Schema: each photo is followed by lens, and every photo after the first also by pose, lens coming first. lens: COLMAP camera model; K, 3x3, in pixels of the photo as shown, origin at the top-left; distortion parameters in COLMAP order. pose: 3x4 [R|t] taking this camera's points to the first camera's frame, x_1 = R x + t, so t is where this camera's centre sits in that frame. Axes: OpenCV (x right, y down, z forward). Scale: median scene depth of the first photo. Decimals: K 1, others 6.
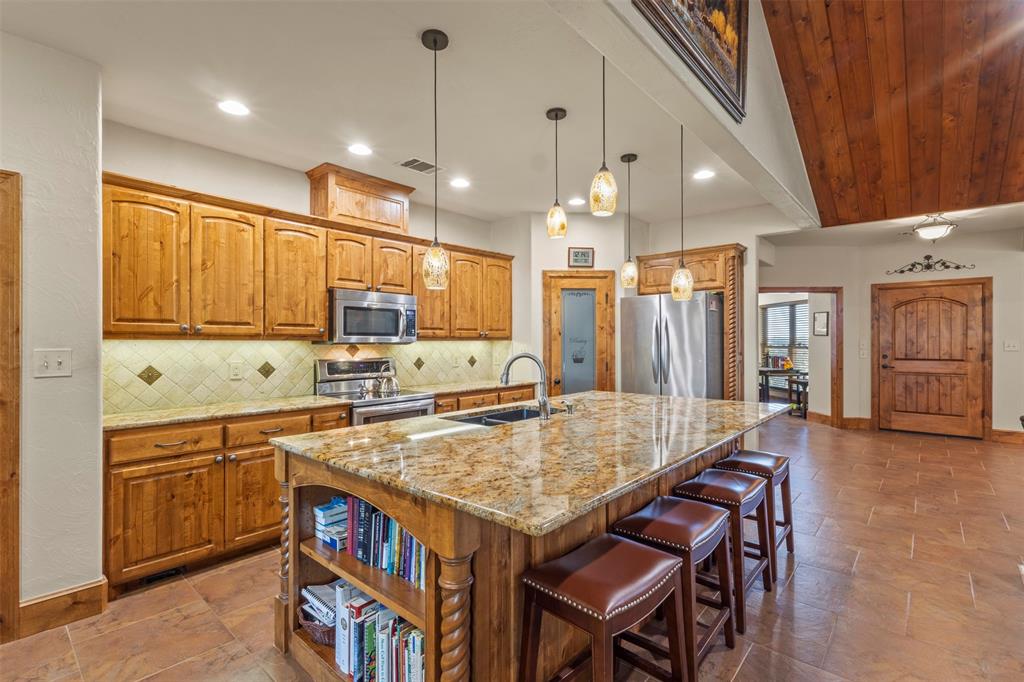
lens RADIAL K [[476.6, 0, 502.9], [0, 476.6, 341.3], [0, 0, 1]] dist [-0.001740, 0.002633]
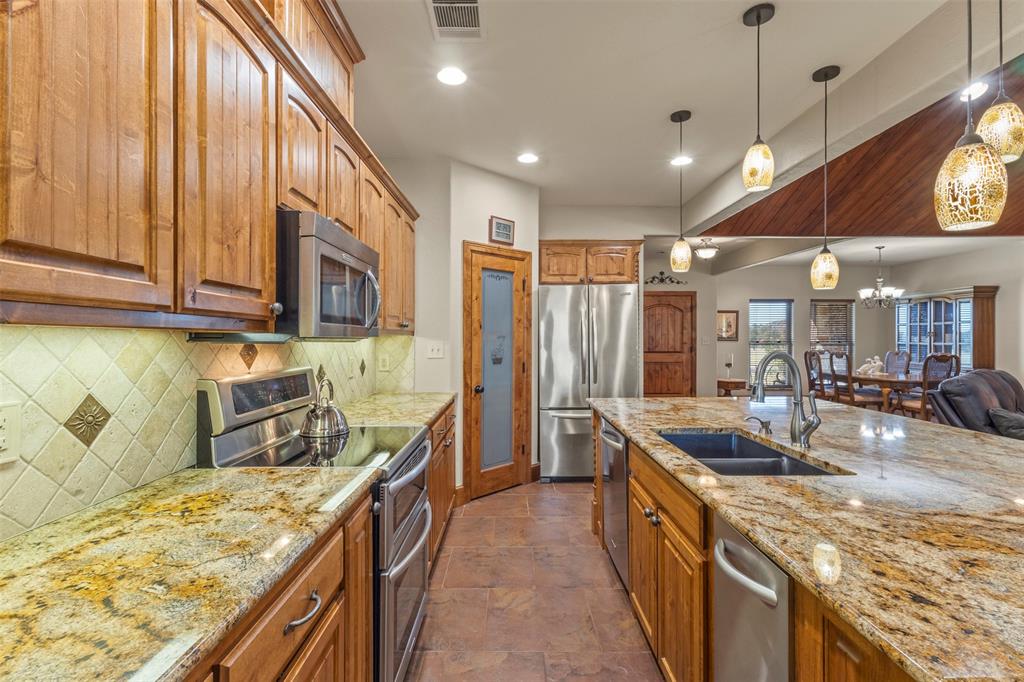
lens RADIAL K [[476.6, 0, 508.6], [0, 476.6, 338.1], [0, 0, 1]] dist [-0.001740, 0.002633]
pose [[0.738285, 0.001719, 0.674487, -0.299193], [-0.001919, 0.999998, -0.000447, 0.002212], [-0.674486, -0.000964, 0.738287, 0.334671]]
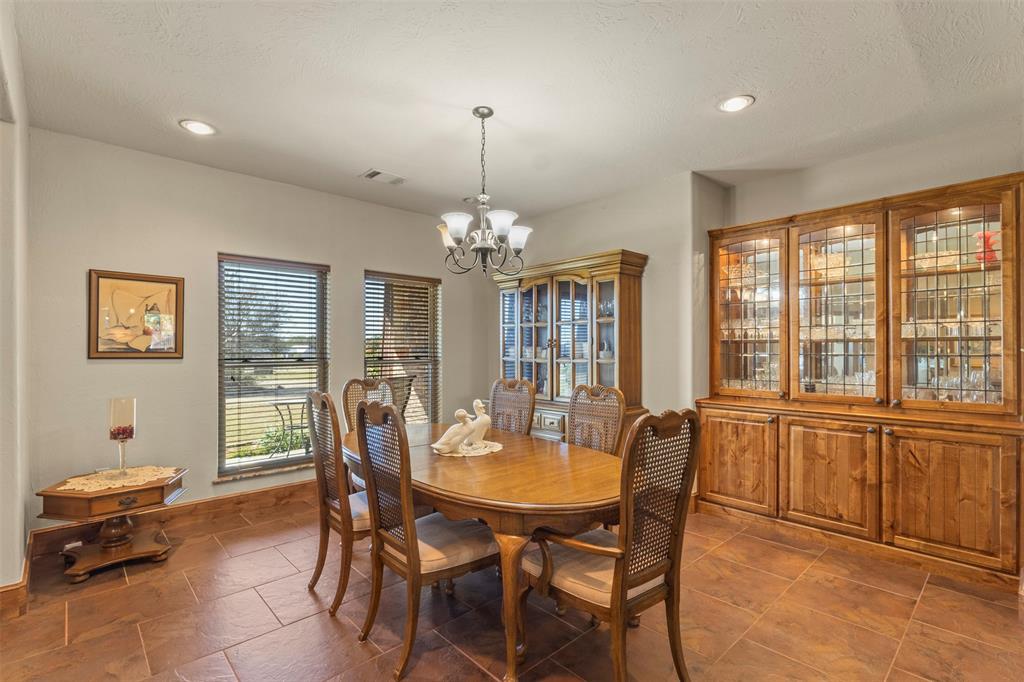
lens RADIAL K [[476.6, 0, 506.8], [0, 476.6, 345.2], [0, 0, 1]] dist [-0.001740, 0.002633]
pose [[0.089422, 0.010770, 0.995936, 0.705574], [0.002229, 0.999937, -0.011014, -0.000488], [-0.995991, 0.003204, 0.089392, 0.519547]]
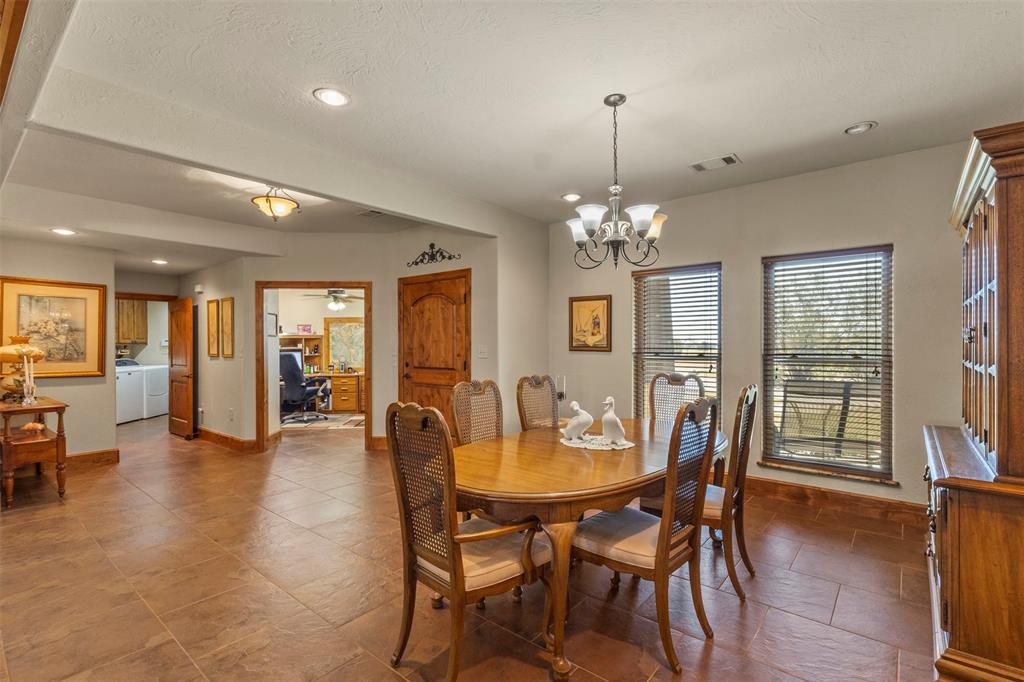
lens RADIAL K [[476.6, 0, 511.9], [0, 476.6, 342.9], [0, 0, 1]] dist [-0.001740, 0.002633]
pose [[0.998874, 0.004218, 0.047258, 1.024526], [-0.003772, 0.999947, -0.009536, 0.001802], [-0.047296, 0.009347, 0.998837, 0.164391]]
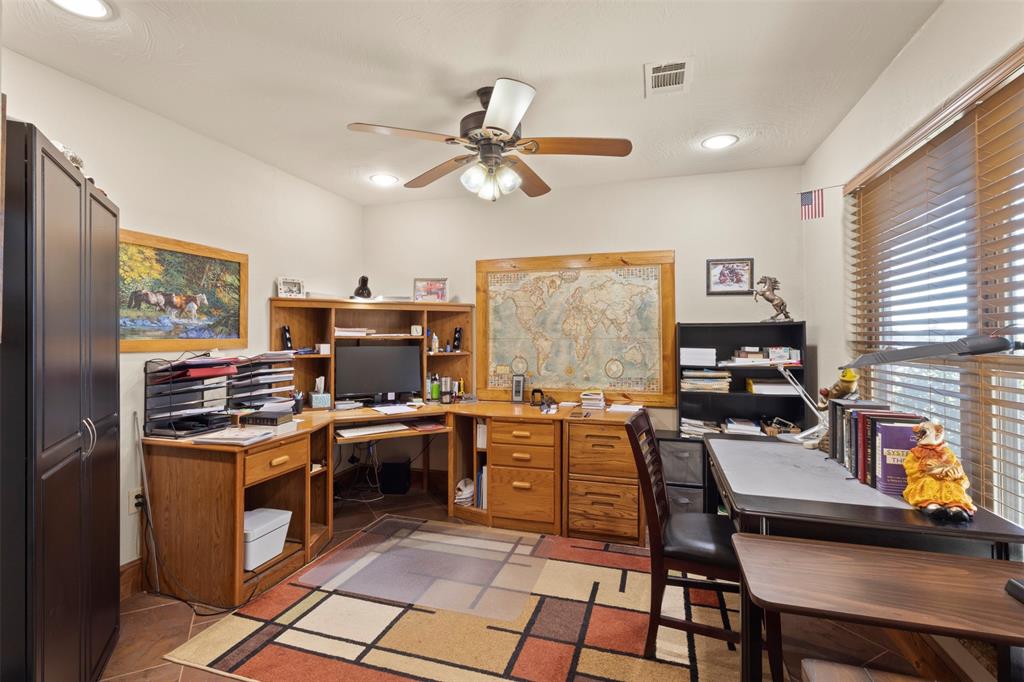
lens RADIAL K [[476.6, 0, 510.5], [0, 476.6, 330.6], [0, 0, 1]] dist [-0.001740, 0.002633]
pose [[0.940895, 0.004028, -0.338675, 0.745327], [-0.011331, 0.999744, -0.019588, 0.009375], [0.338509, 0.022267, 0.940700, 1.151727]]
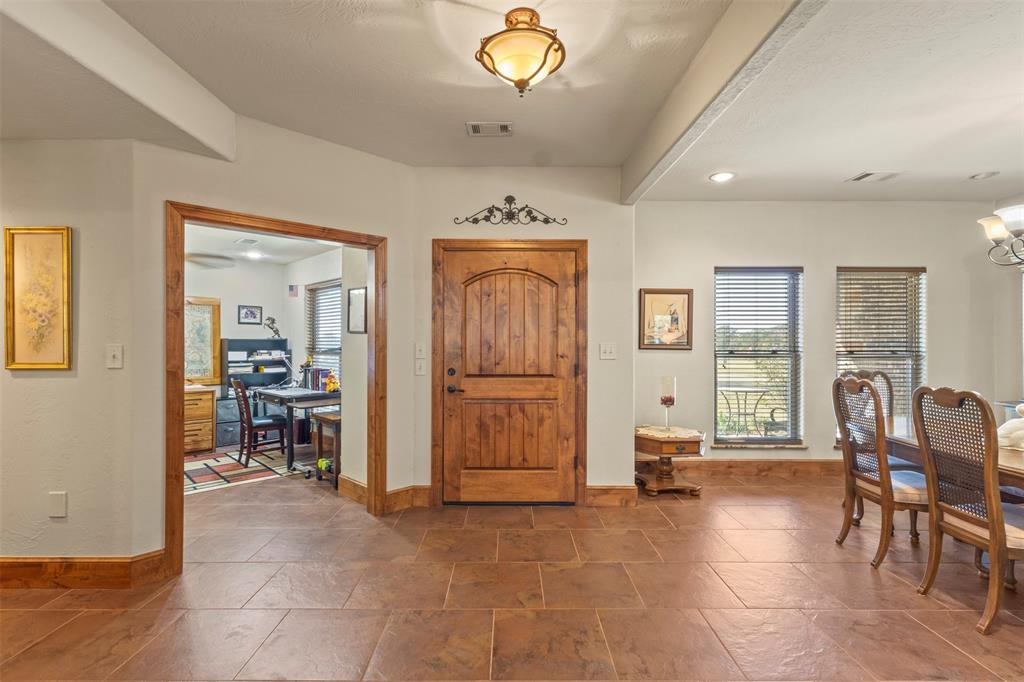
lens RADIAL K [[476.6, 0, 510.2], [0, 476.6, 340.2], [0, 0, 1]] dist [-0.001740, 0.002633]
pose [[0.739150, 0.009063, 0.673480, 0.518270], [-0.002282, 0.999937, -0.010953, 0.001807], [-0.673537, 0.006559, 0.739124, 0.589794]]
